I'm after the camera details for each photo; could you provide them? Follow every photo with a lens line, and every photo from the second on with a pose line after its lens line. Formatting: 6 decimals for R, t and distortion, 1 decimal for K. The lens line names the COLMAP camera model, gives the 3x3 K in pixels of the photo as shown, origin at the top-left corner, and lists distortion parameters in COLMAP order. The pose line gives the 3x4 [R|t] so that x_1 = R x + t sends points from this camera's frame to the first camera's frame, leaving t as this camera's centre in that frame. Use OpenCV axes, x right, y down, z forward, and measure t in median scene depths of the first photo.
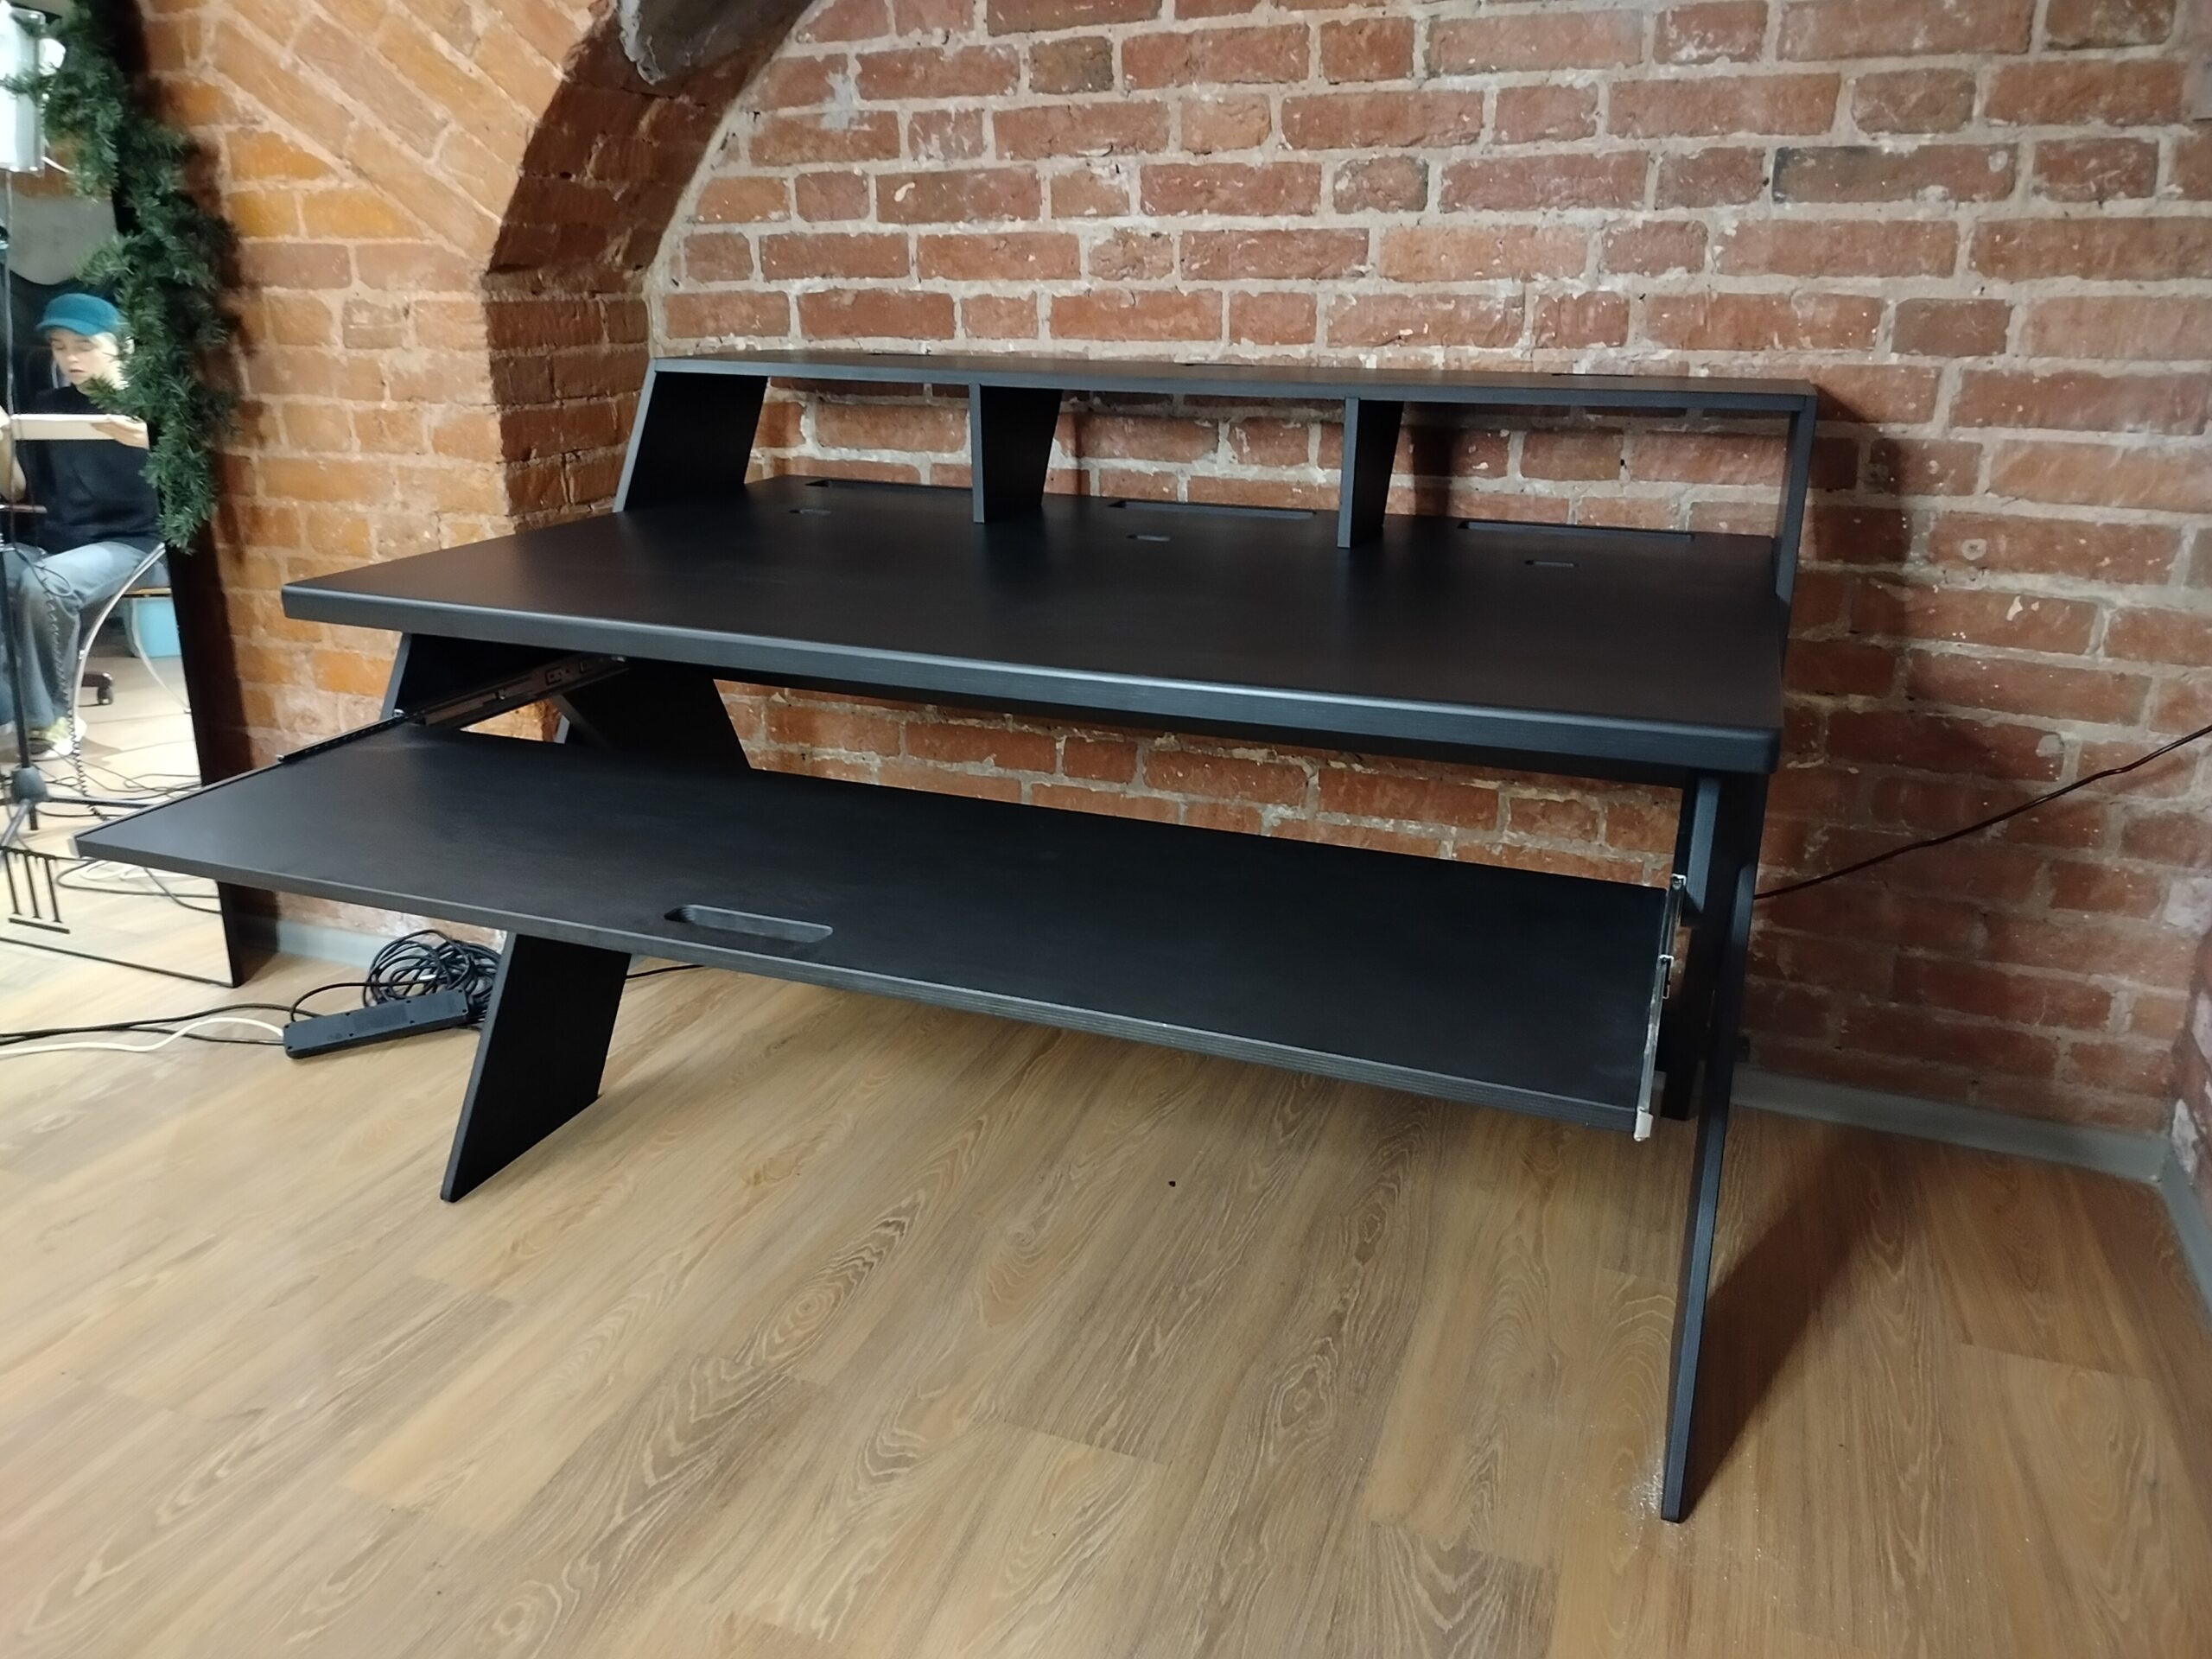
lens RADIAL K [[1560.3, 0, 1091.9], [0, 1560.3, 799.1], [0, 0, 1]] dist [0.042912, -0.042987]
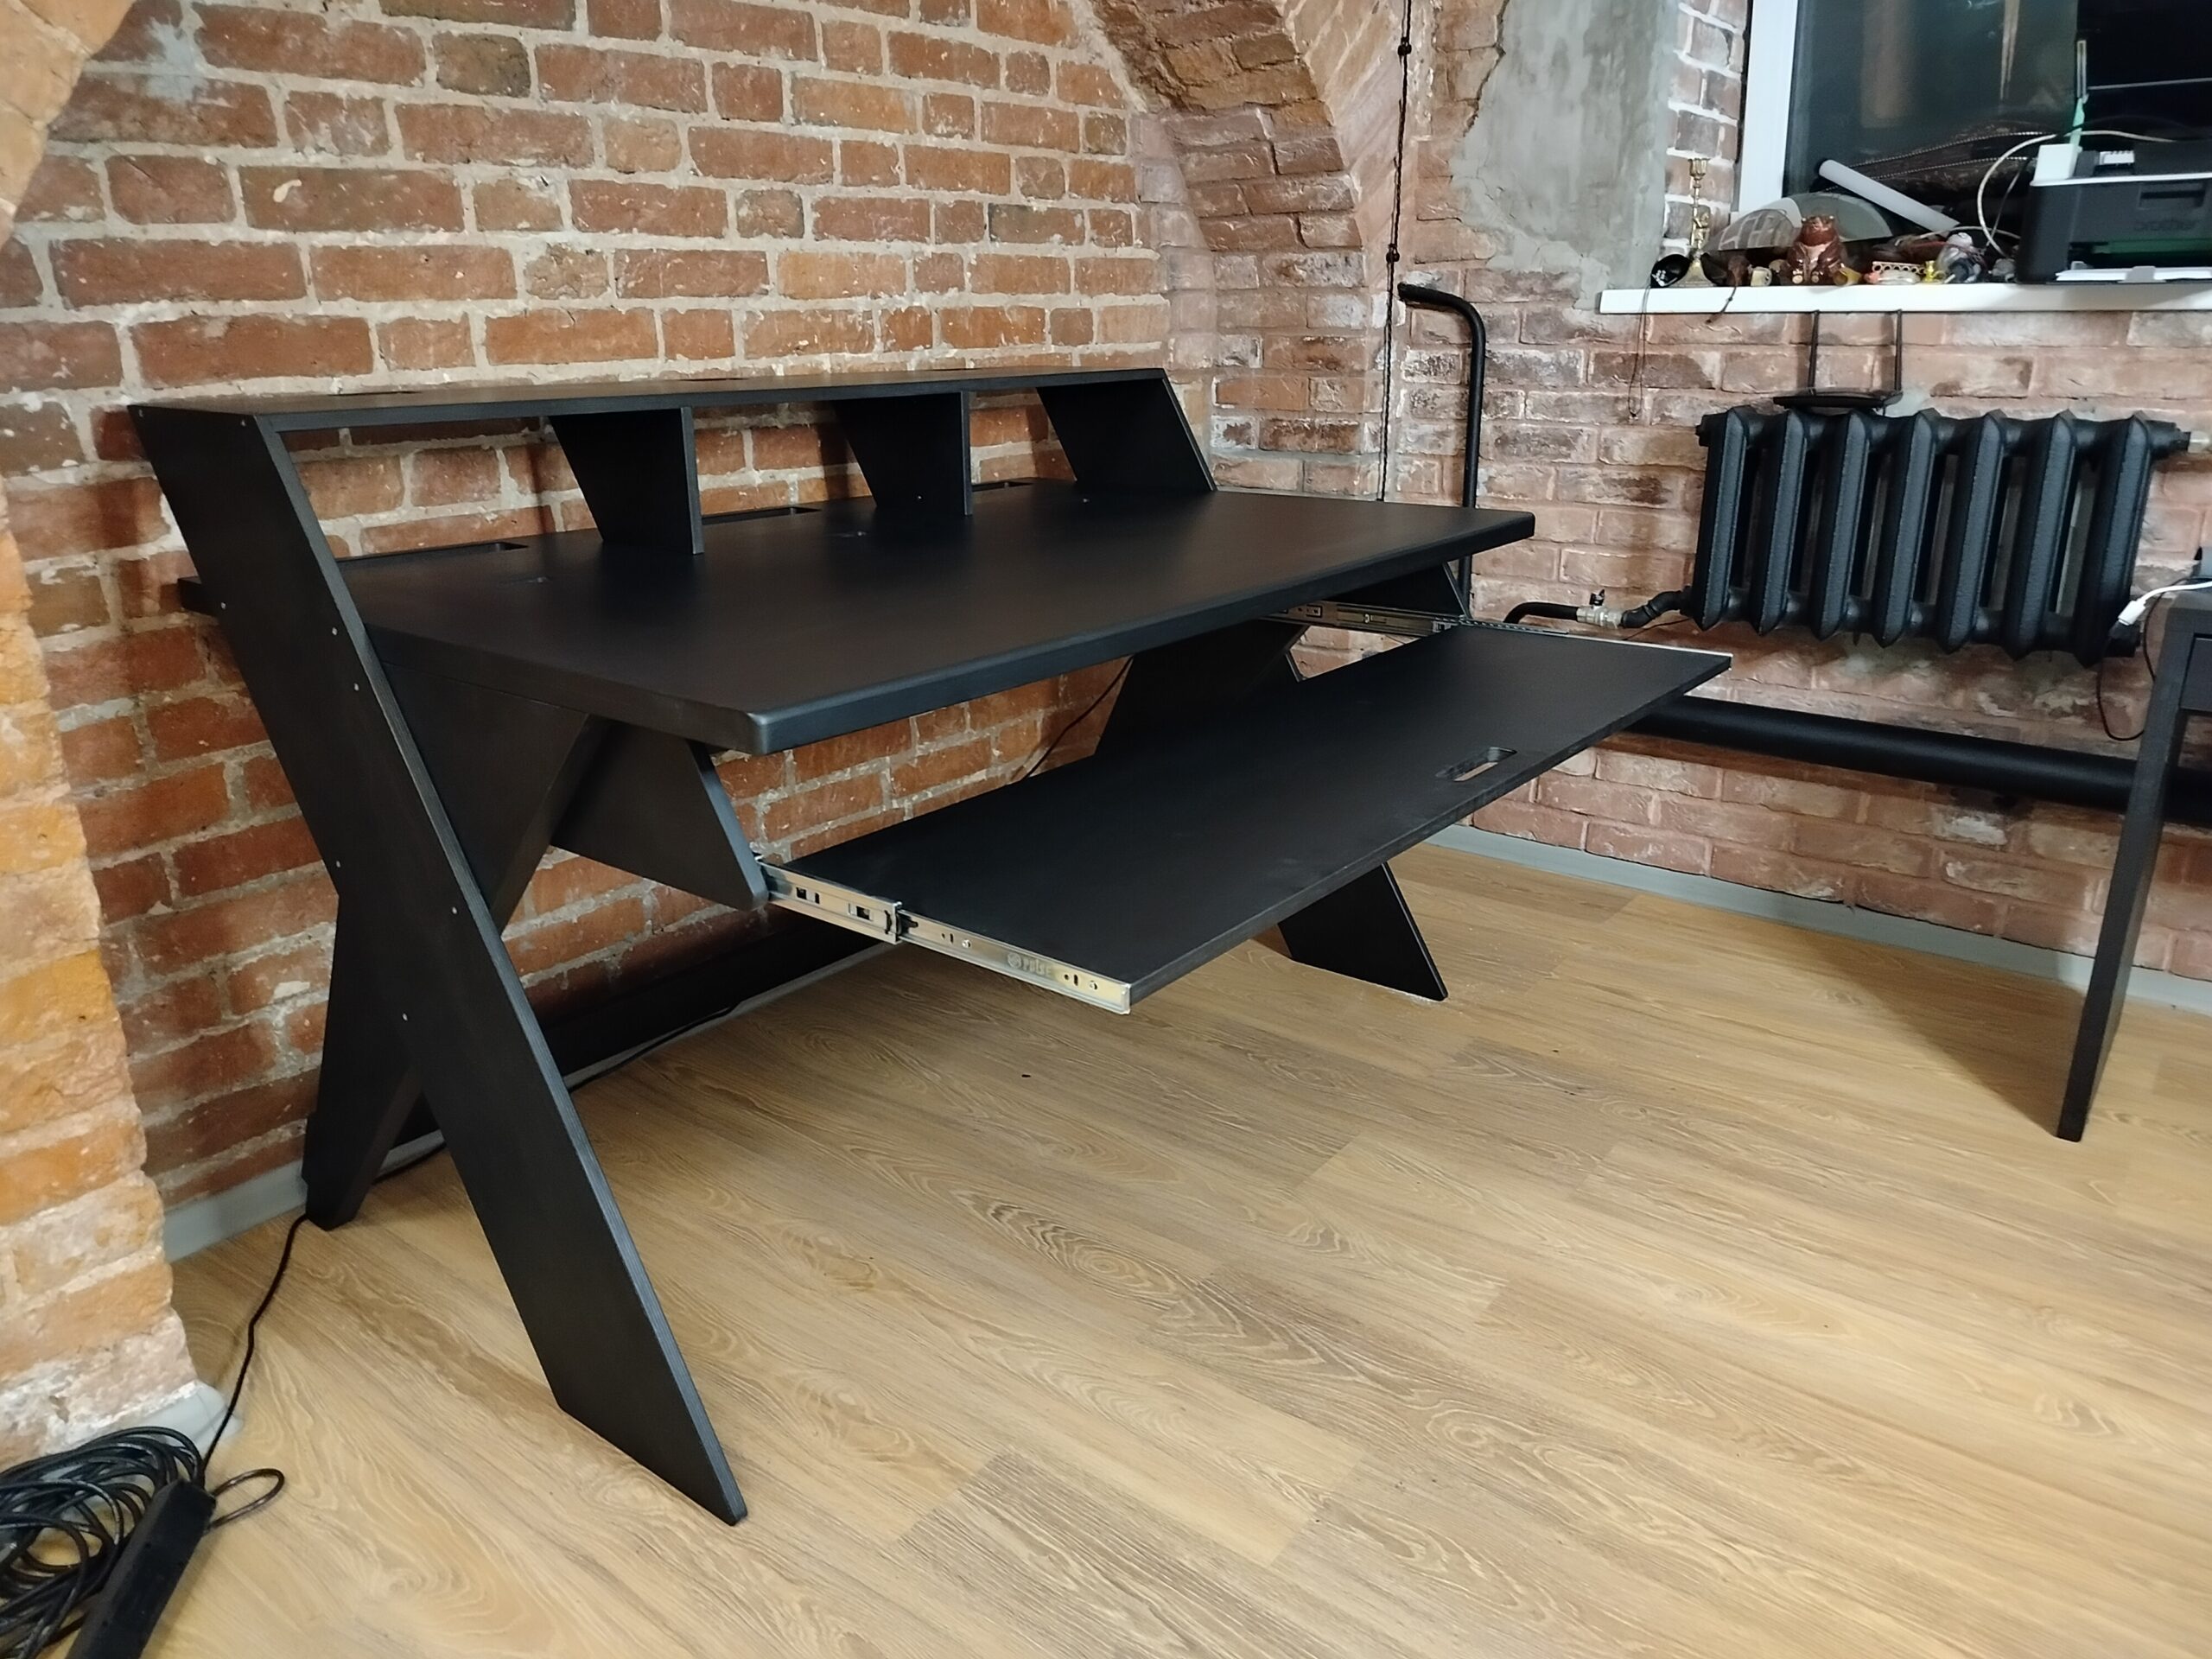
lens RADIAL K [[1560.3, 0, 1100.0], [0, 1560.3, 792.4], [0, 0, 1]] dist [0.042912, -0.042987]
pose [[0.298996, -0.289200, 0.909376, -0.889604], [0.321774, 0.927713, 0.189235, -0.142163], [-0.898367, 0.236033, 0.370439, 0.466125]]
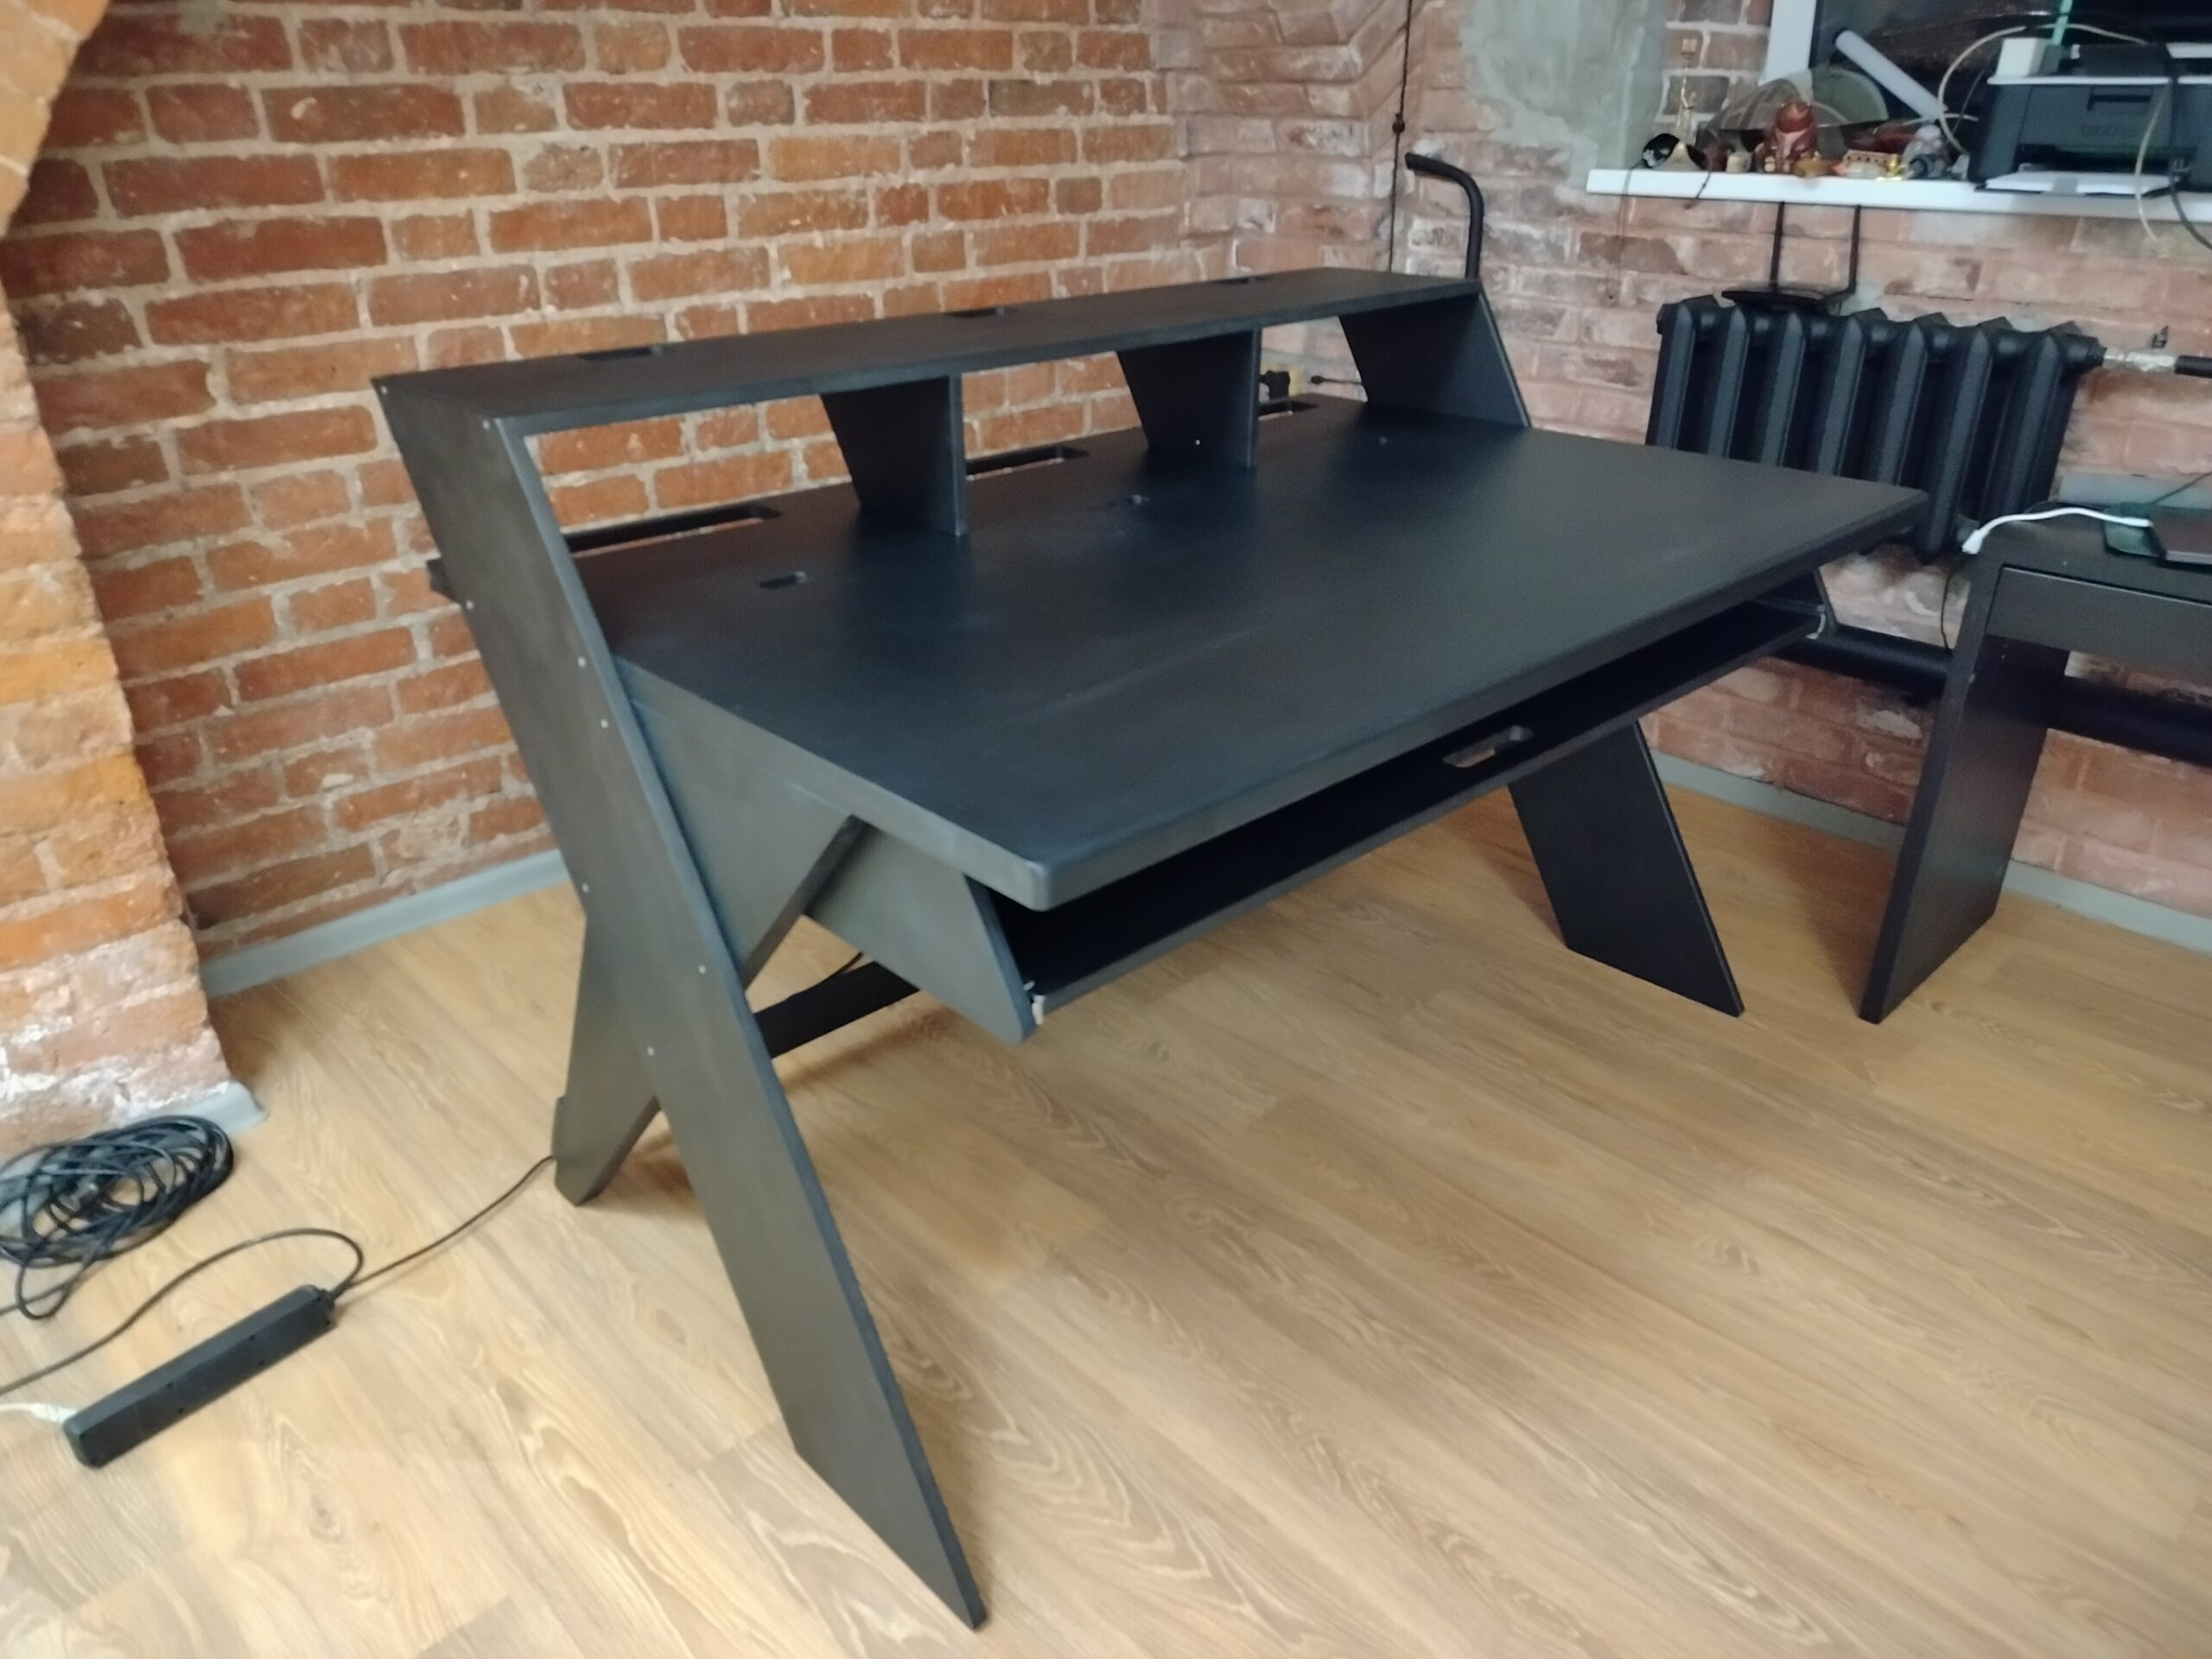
lens RADIAL K [[1560.3, 0, 1106.5], [0, 1560.3, 788.2], [0, 0, 1]] dist [0.042912, -0.042987]
pose [[0.432313, -0.375039, 0.820031, -0.914758], [0.298995, 0.917576, 0.262024, -0.138316], [-0.850710, 0.131909, 0.508815, 0.208418]]
